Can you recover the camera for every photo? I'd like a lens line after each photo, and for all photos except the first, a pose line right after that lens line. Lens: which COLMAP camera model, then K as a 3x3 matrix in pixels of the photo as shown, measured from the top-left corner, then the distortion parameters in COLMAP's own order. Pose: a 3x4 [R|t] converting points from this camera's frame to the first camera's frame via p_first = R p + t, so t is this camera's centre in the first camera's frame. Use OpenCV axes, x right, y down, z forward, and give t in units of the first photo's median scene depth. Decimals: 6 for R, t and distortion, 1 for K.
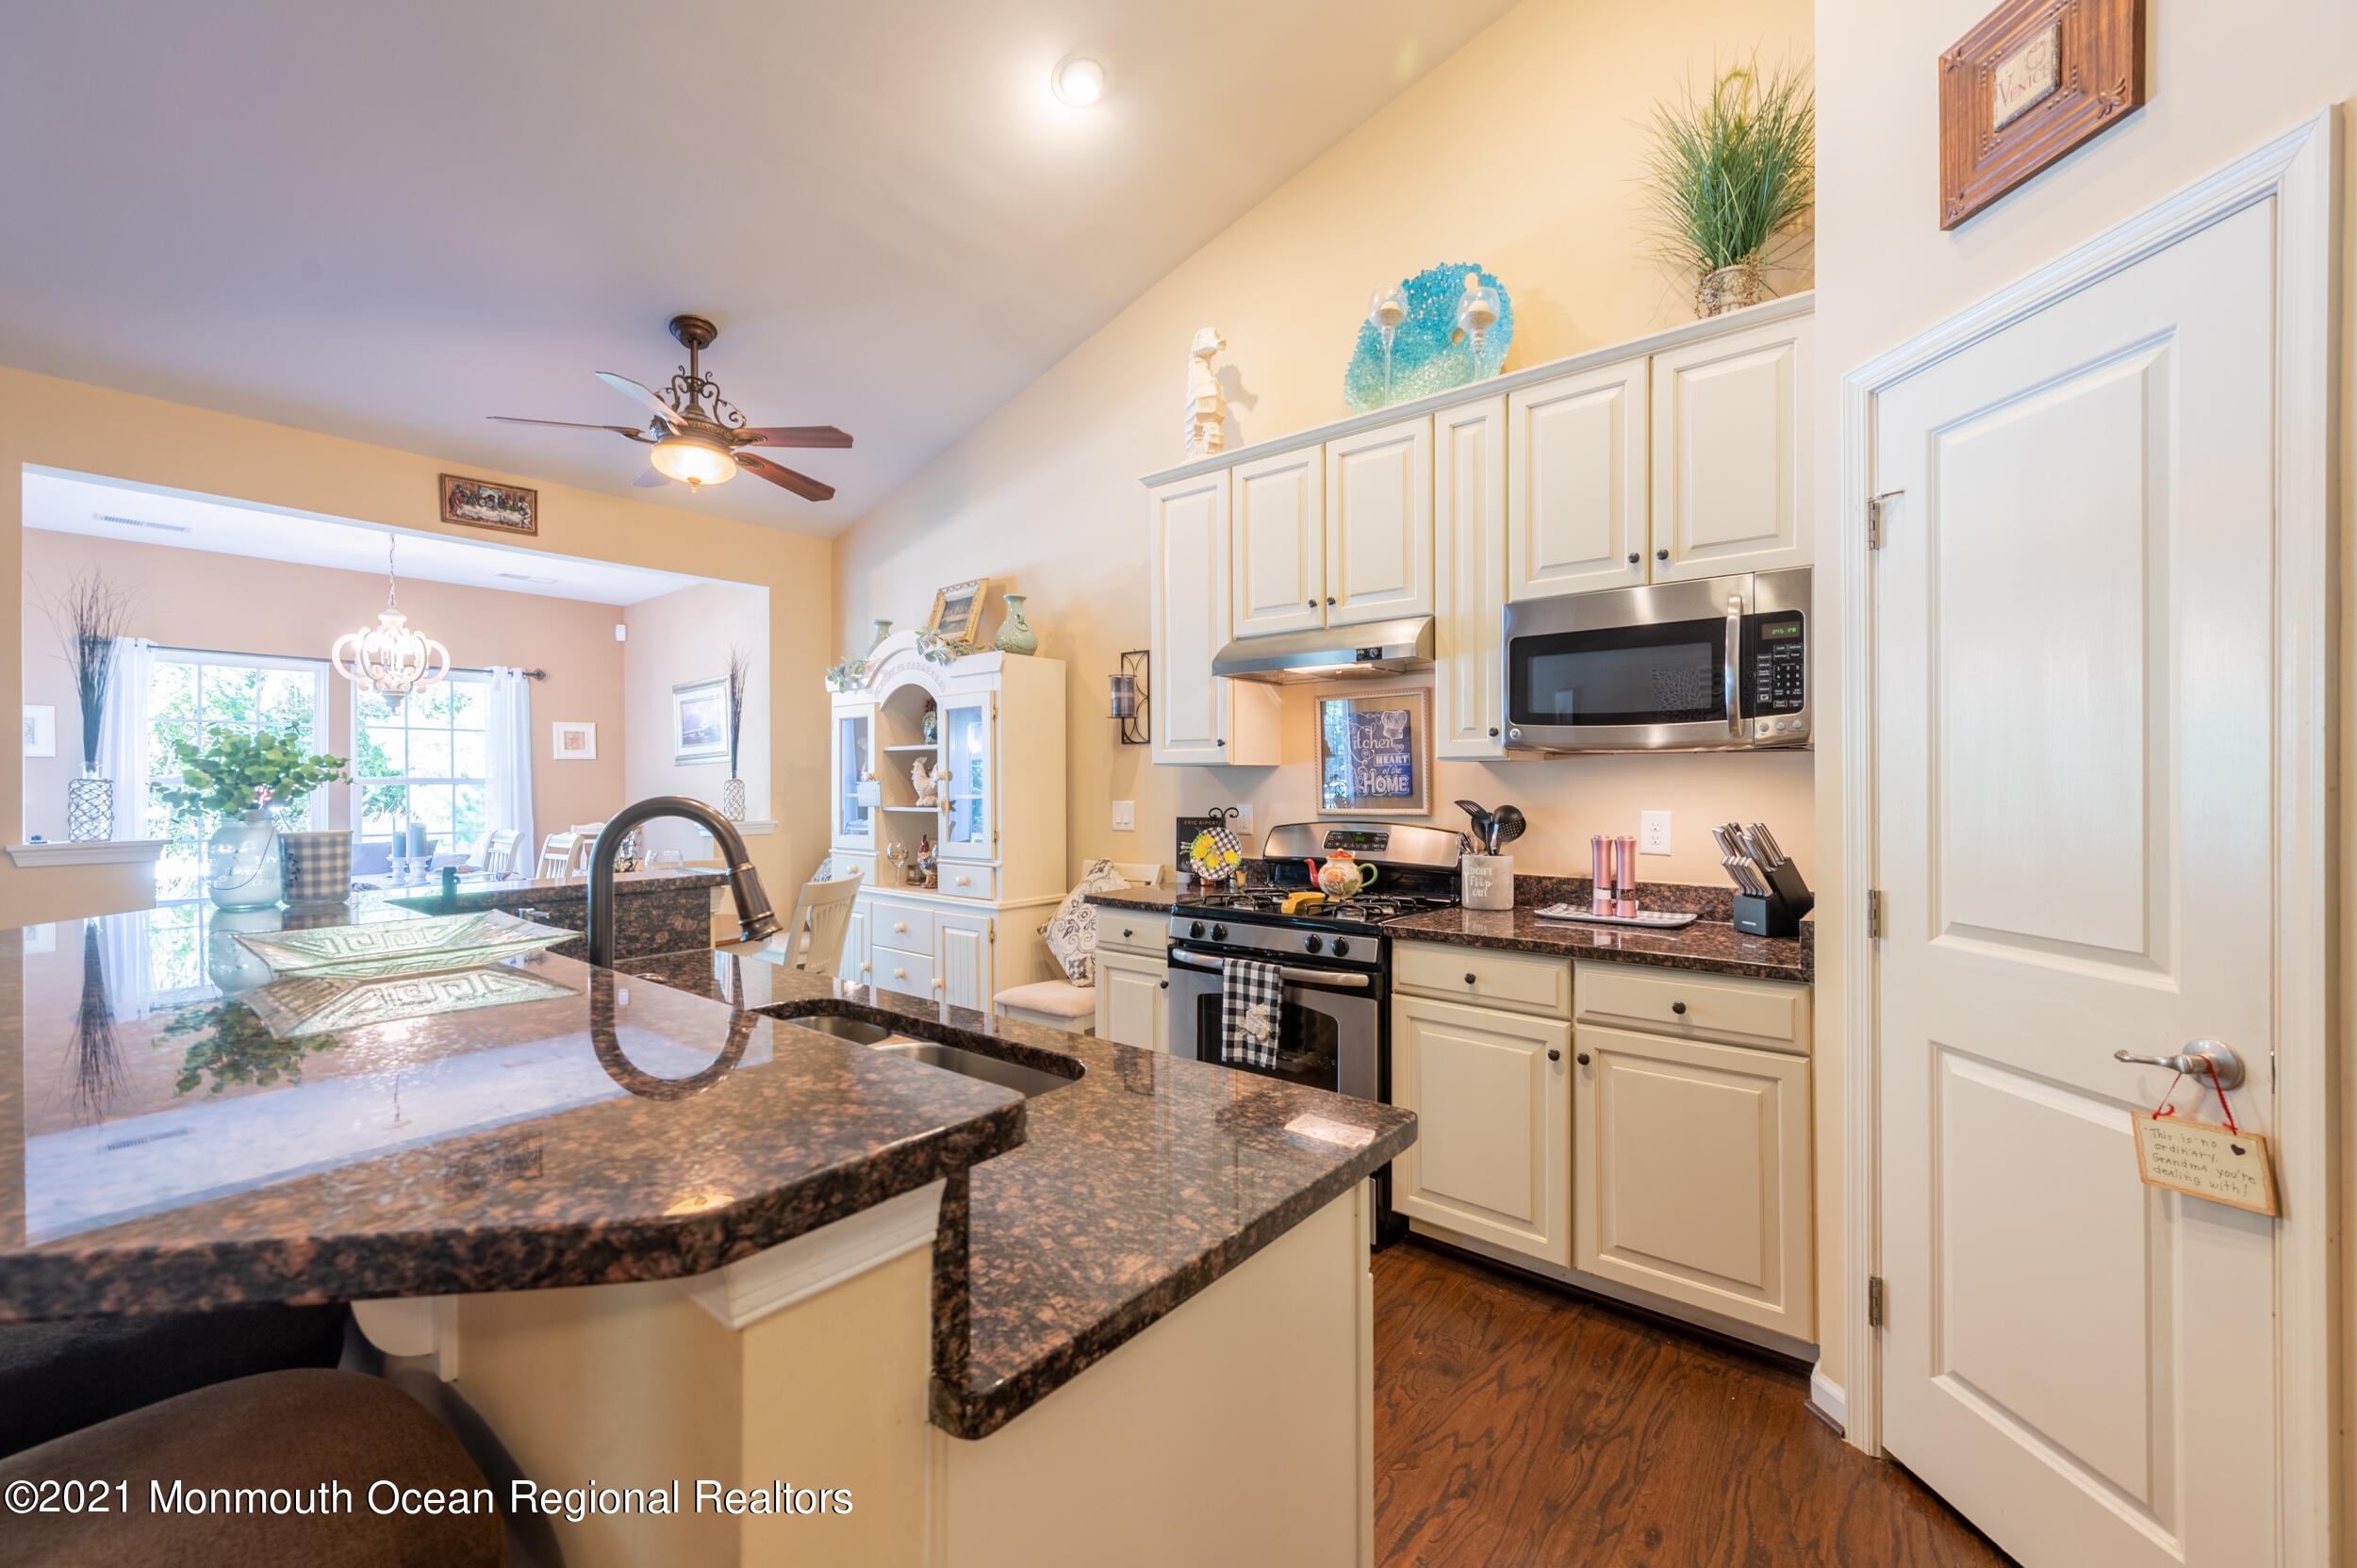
lens RADIAL K [[945.6, 0, 1205.4], [0, 945.6, 782.9], [0, 0, 1]] dist [0.005099, -0.000779]
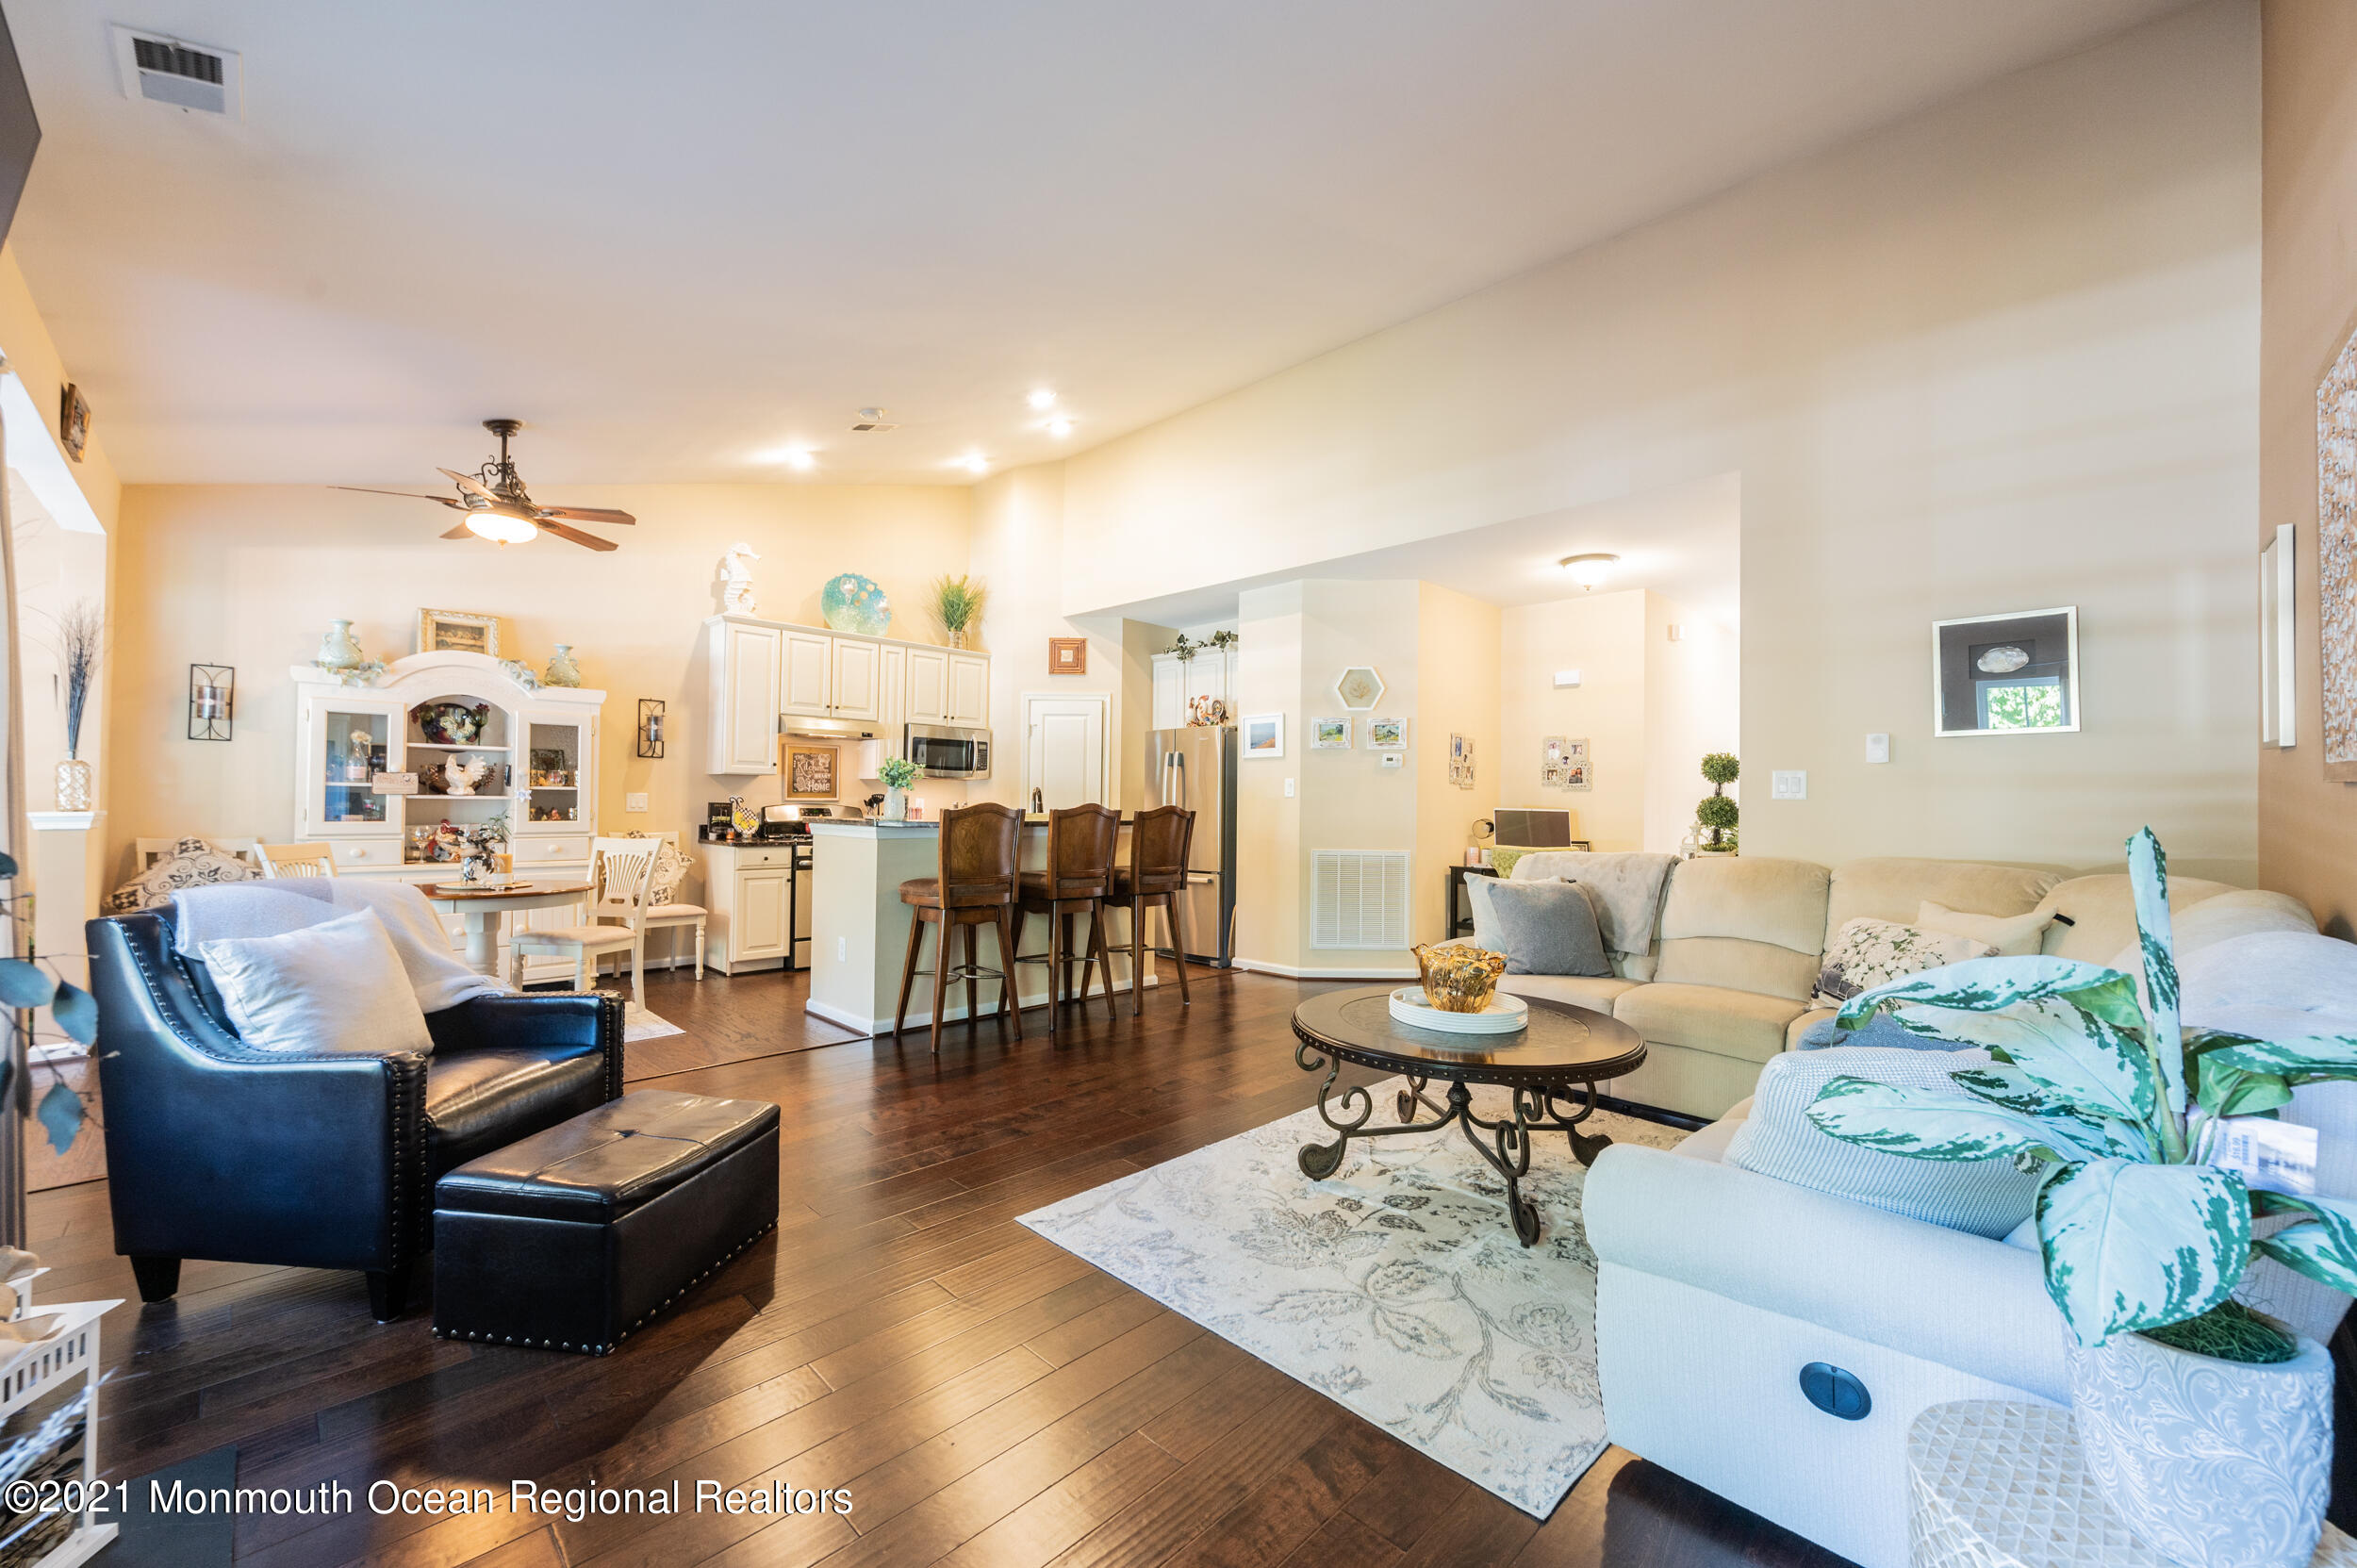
lens RADIAL K [[921.6, 0, 1167.8], [0, 921.6, 786.0], [0, 0, 1]] dist [-0.000529, -0.000192]
pose [[0.114687, 0.026040, 0.993060, -1.728990], [-0.011001, 0.999628, -0.024942, 0.041270], [-0.993341, -0.008064, 0.114931, -0.060017]]
